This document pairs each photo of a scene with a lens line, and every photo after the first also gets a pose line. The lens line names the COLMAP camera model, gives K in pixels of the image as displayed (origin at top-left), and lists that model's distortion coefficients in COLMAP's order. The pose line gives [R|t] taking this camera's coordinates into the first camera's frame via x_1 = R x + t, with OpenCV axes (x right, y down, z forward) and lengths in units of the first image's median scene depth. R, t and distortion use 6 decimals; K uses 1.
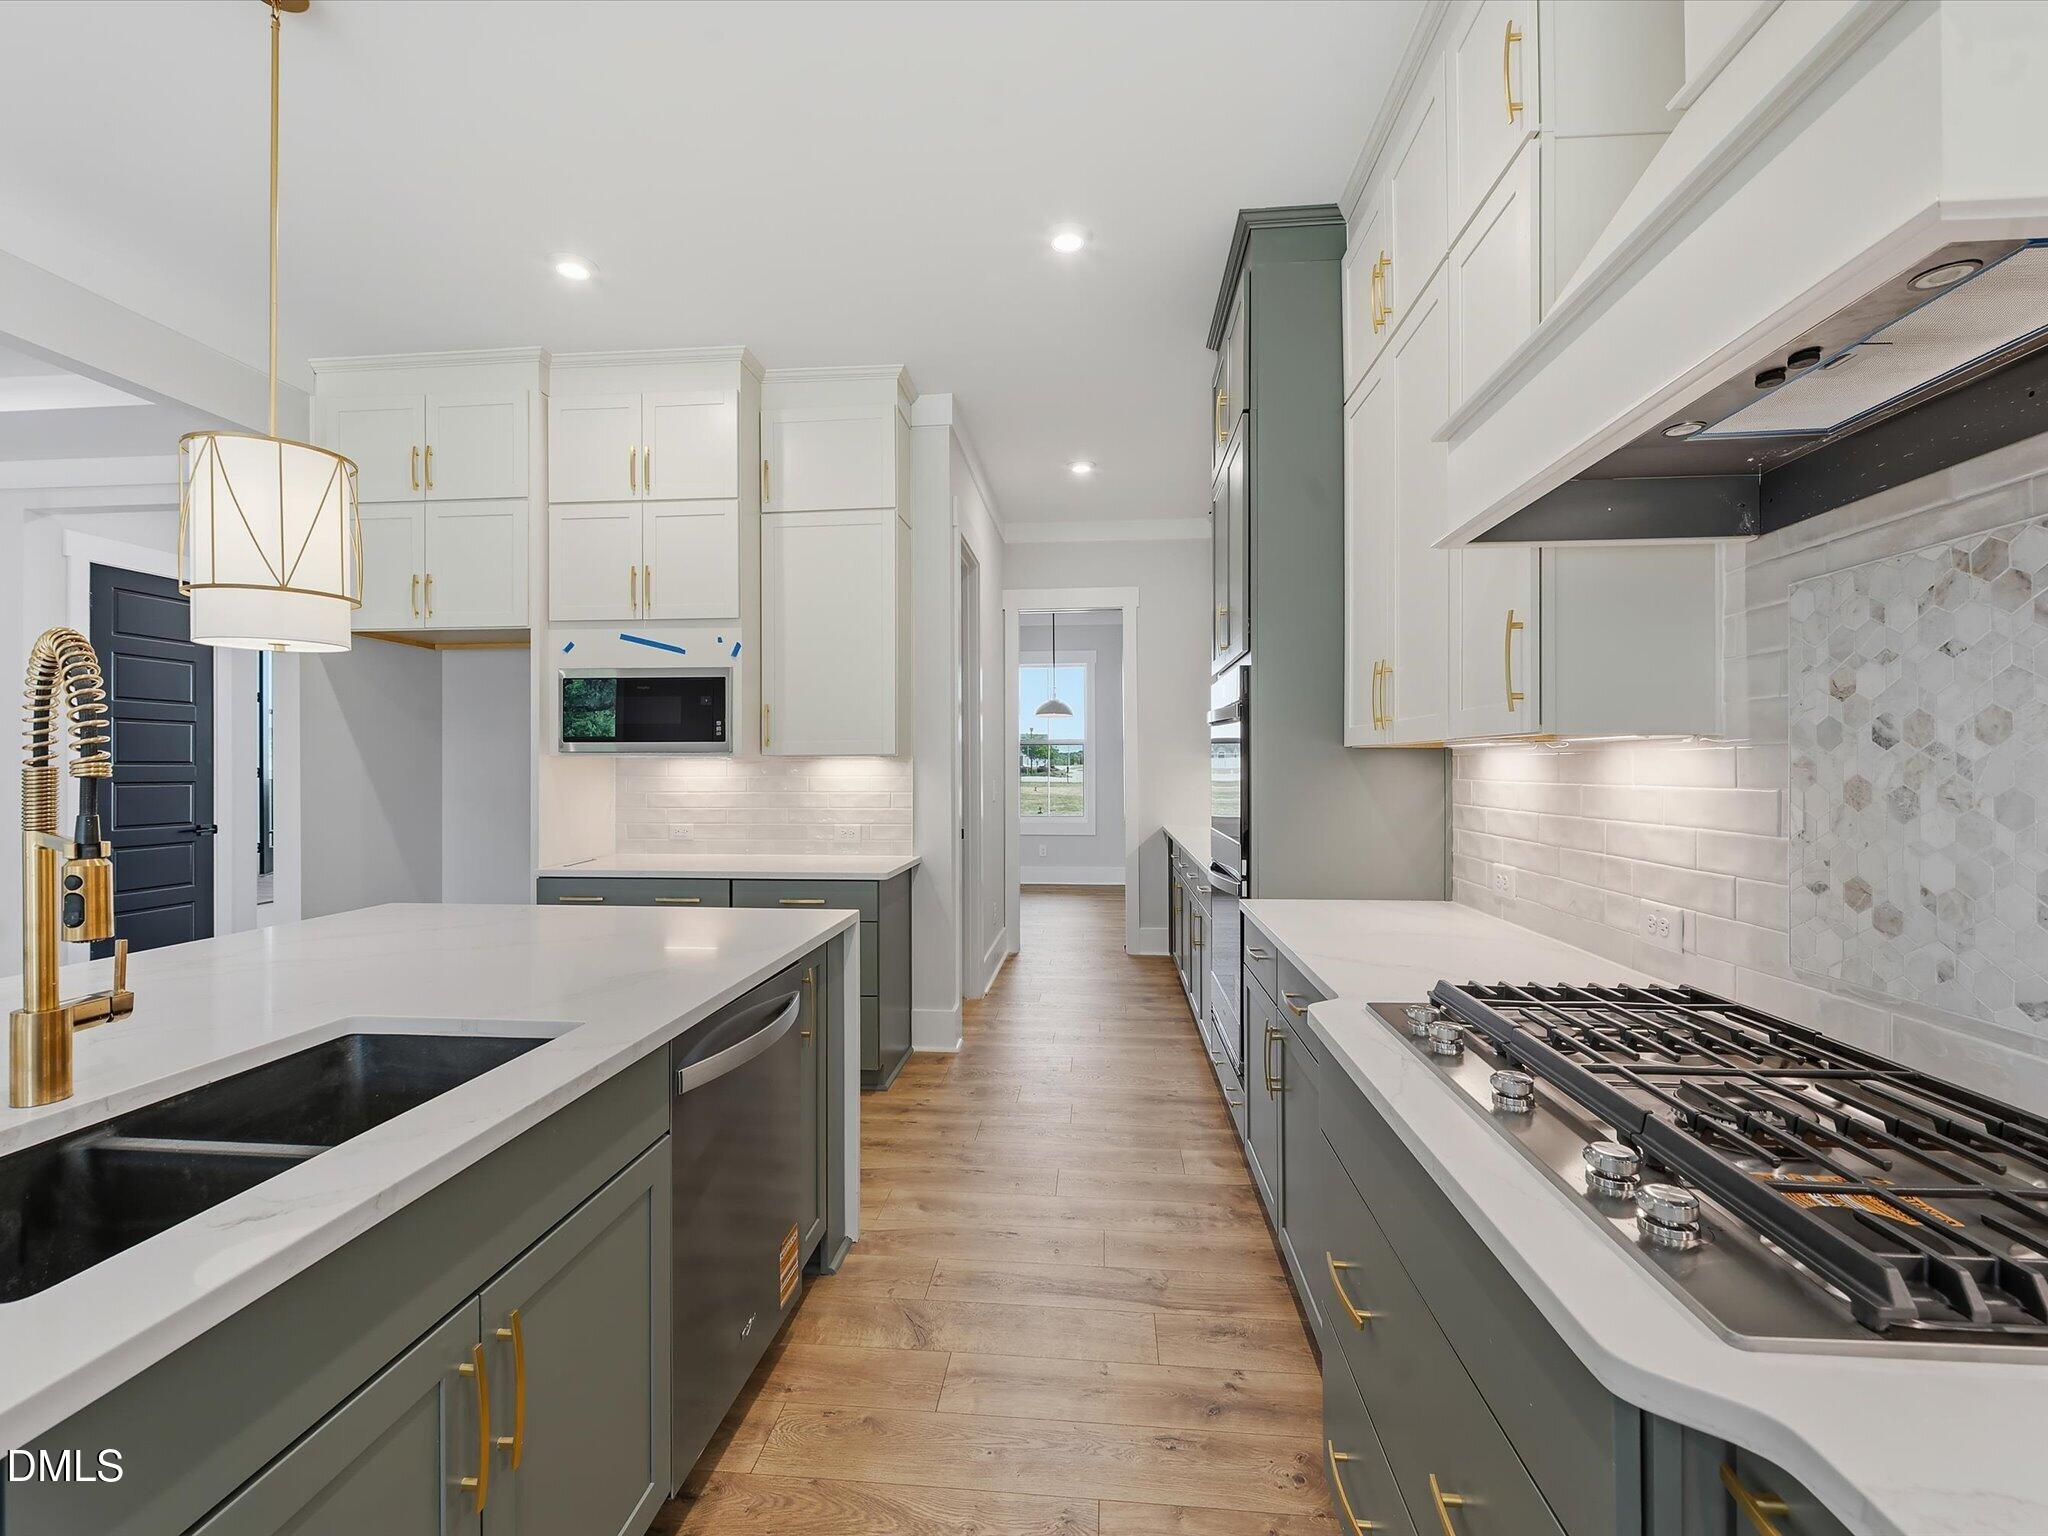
lens RADIAL K [[913.6, 0, 1017.6], [0, 913.6, 770.8], [0, 0, 1]] dist [0.002732, -0.001424]
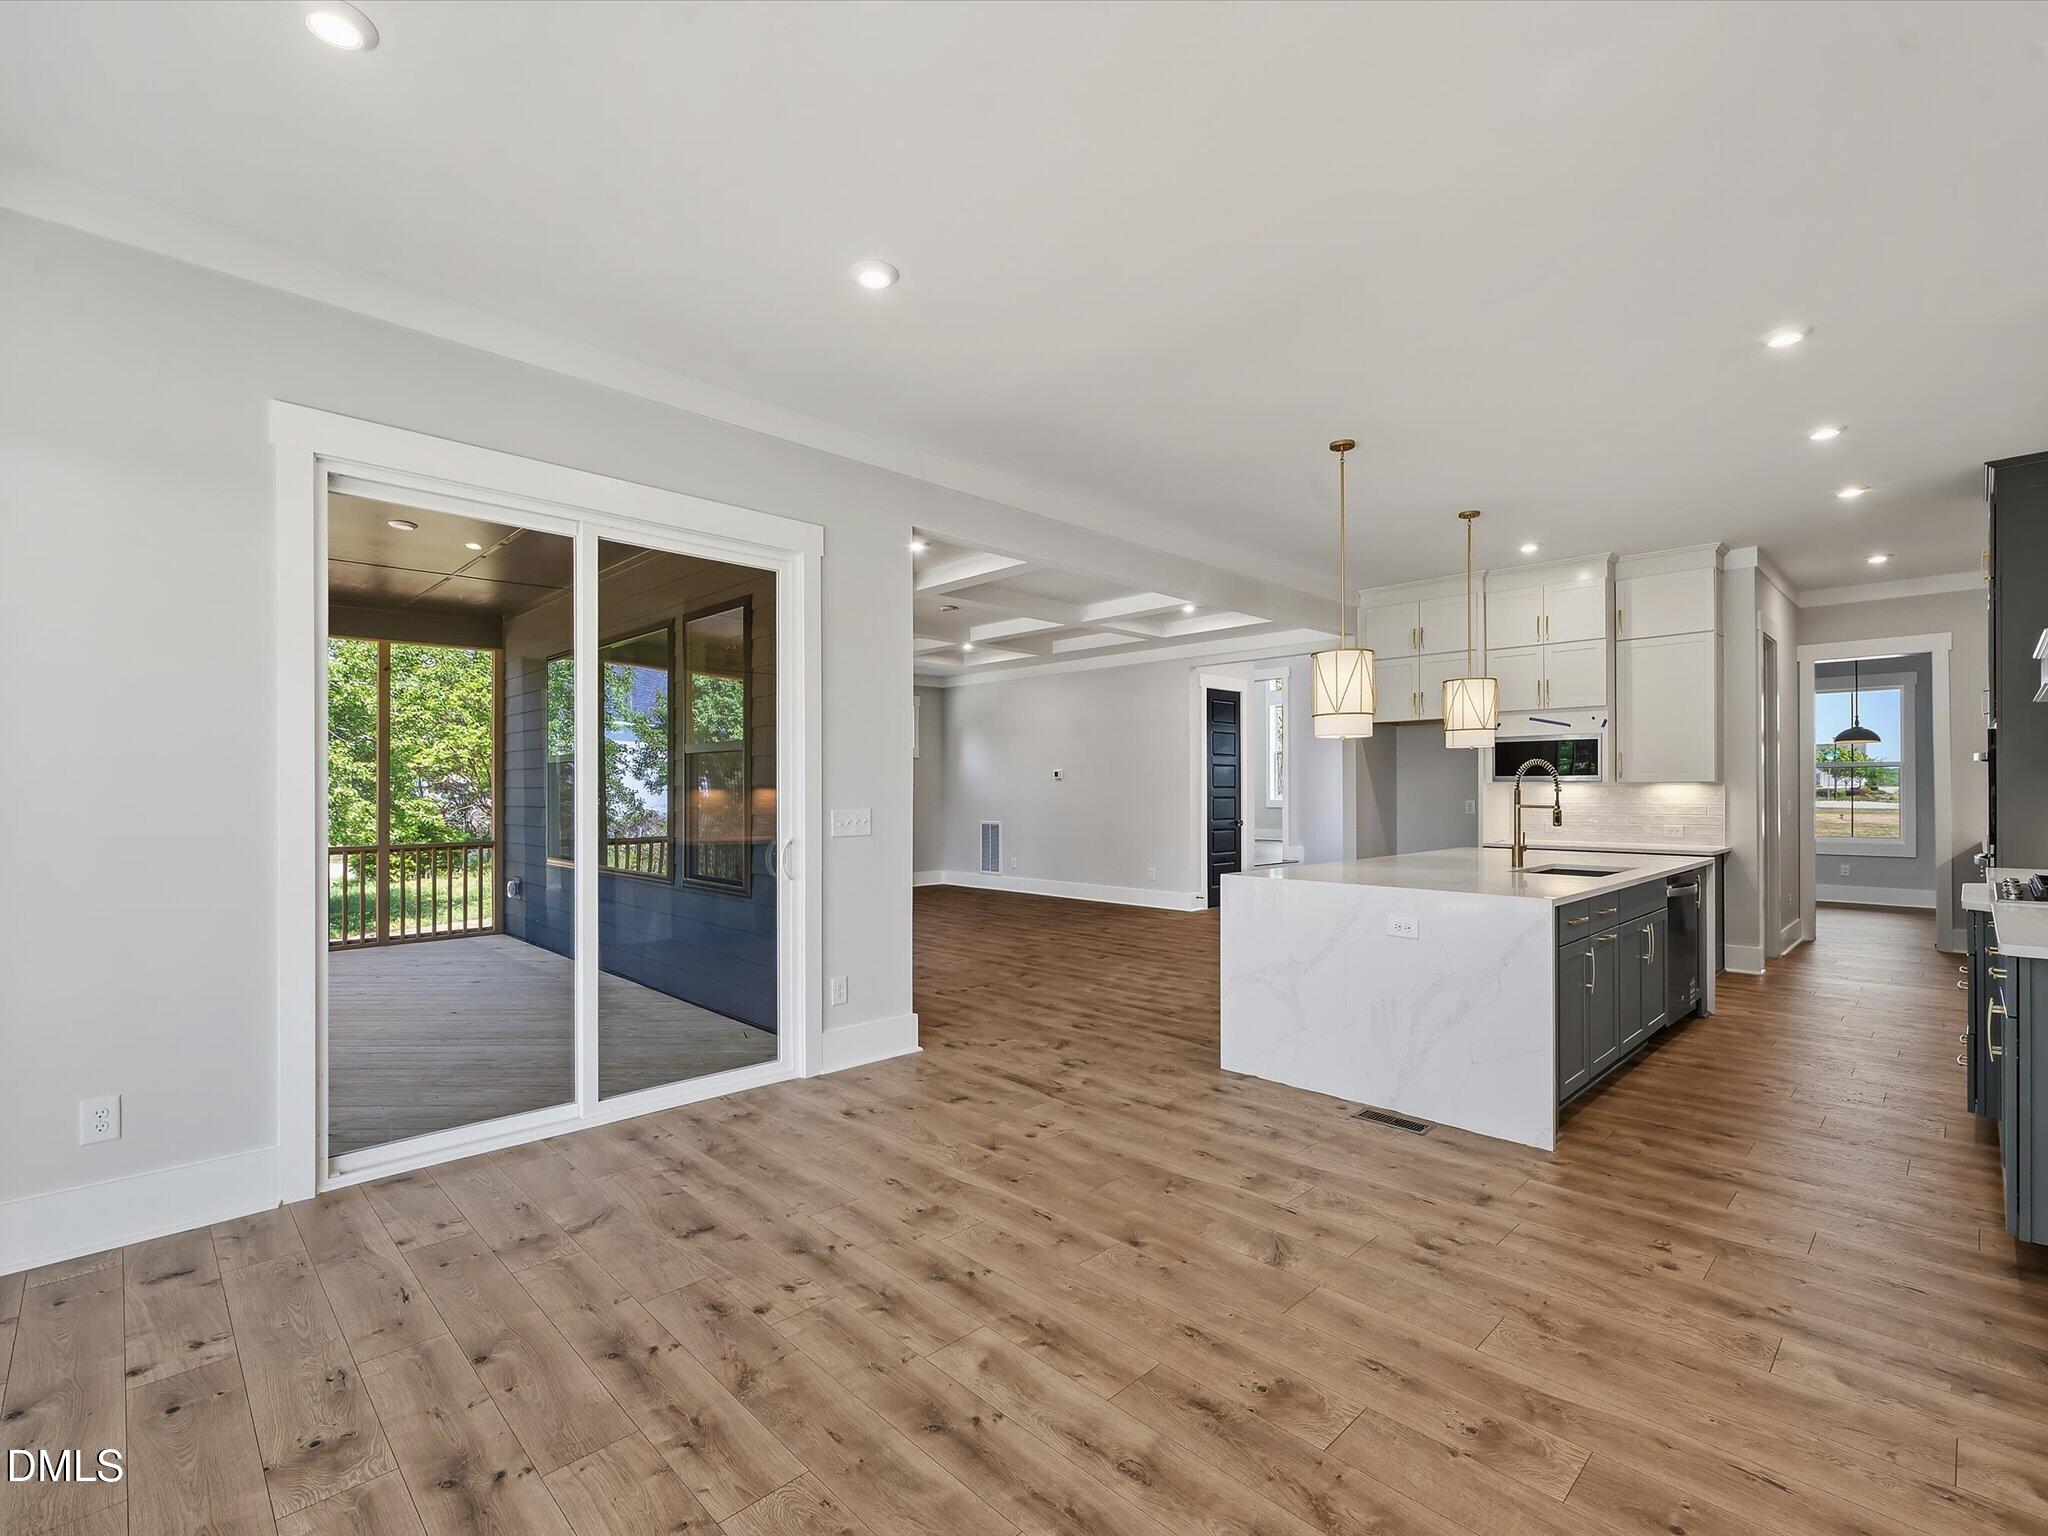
lens RADIAL K [[913.6, 0, 1023.3], [0, 913.6, 786.6], [0, 0, 1]] dist [0.002732, -0.001424]
pose [[0.757429, -0.002414, -0.652913, -0.002887], [-0.001803, 0.999982, -0.005789, 0.002443], [0.652915, 0.005562, 0.757410, -0.962402]]
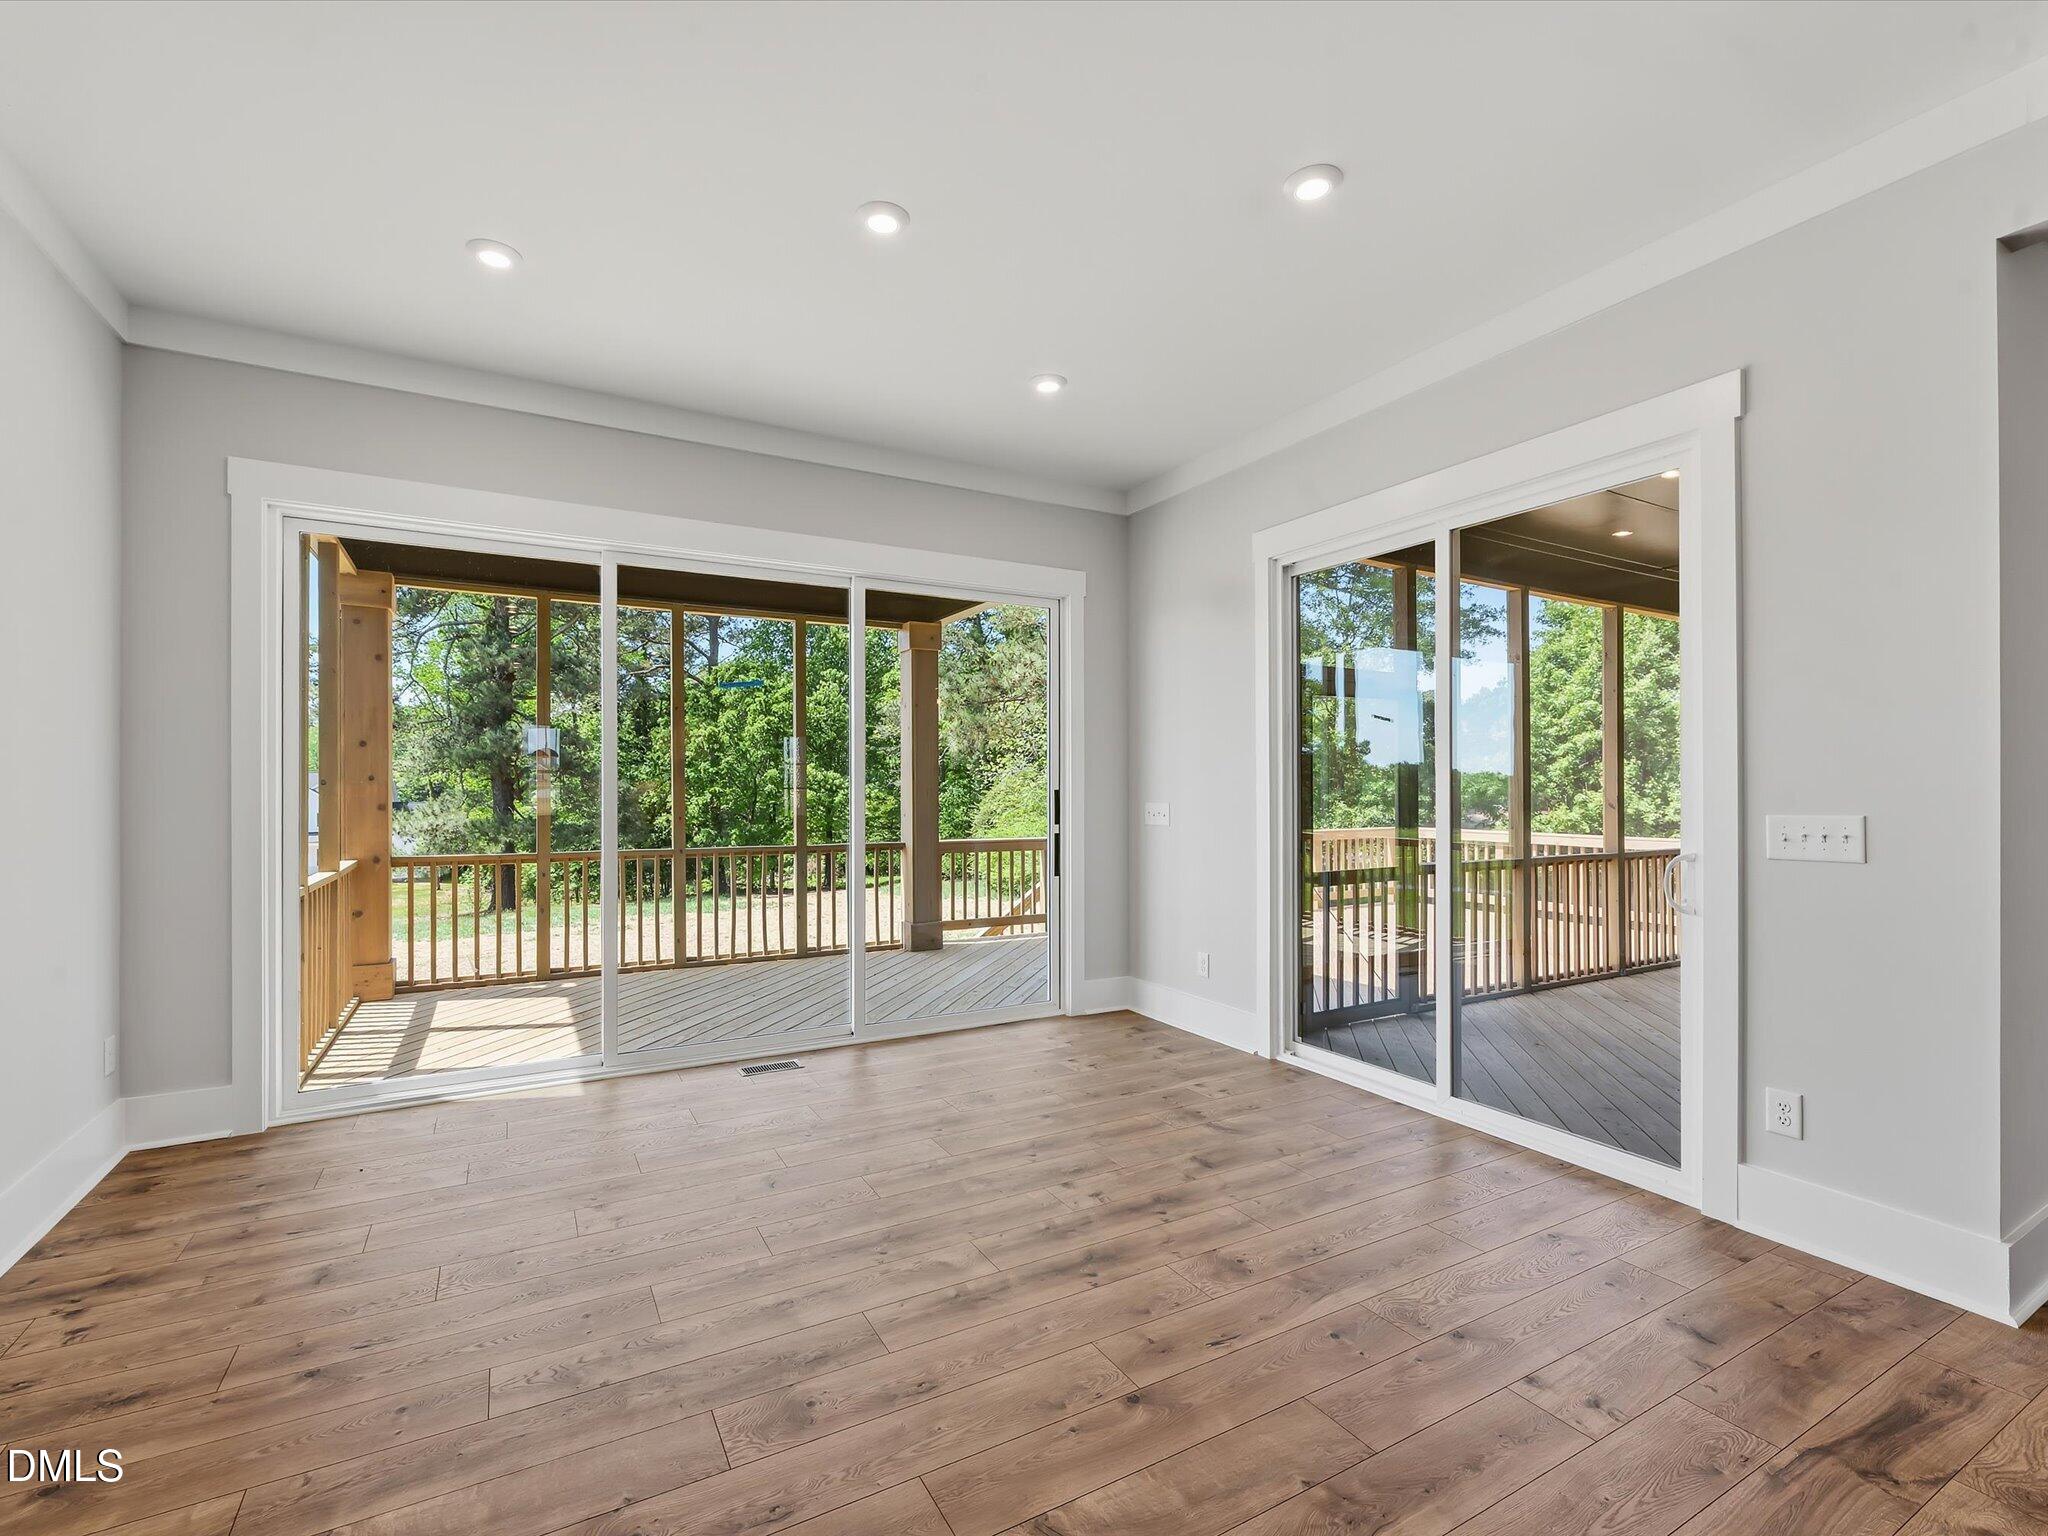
lens RADIAL K [[913.6, 0, 1017.2], [0, 913.6, 787.4], [0, 0, 1]] dist [0.002732, -0.001424]
pose [[-0.825101, 0.002710, -0.564979, -0.127012], [0.002197, 0.999996, 0.001588, 0.000317], [0.564982, 0.000069, -0.825103, 1.542059]]
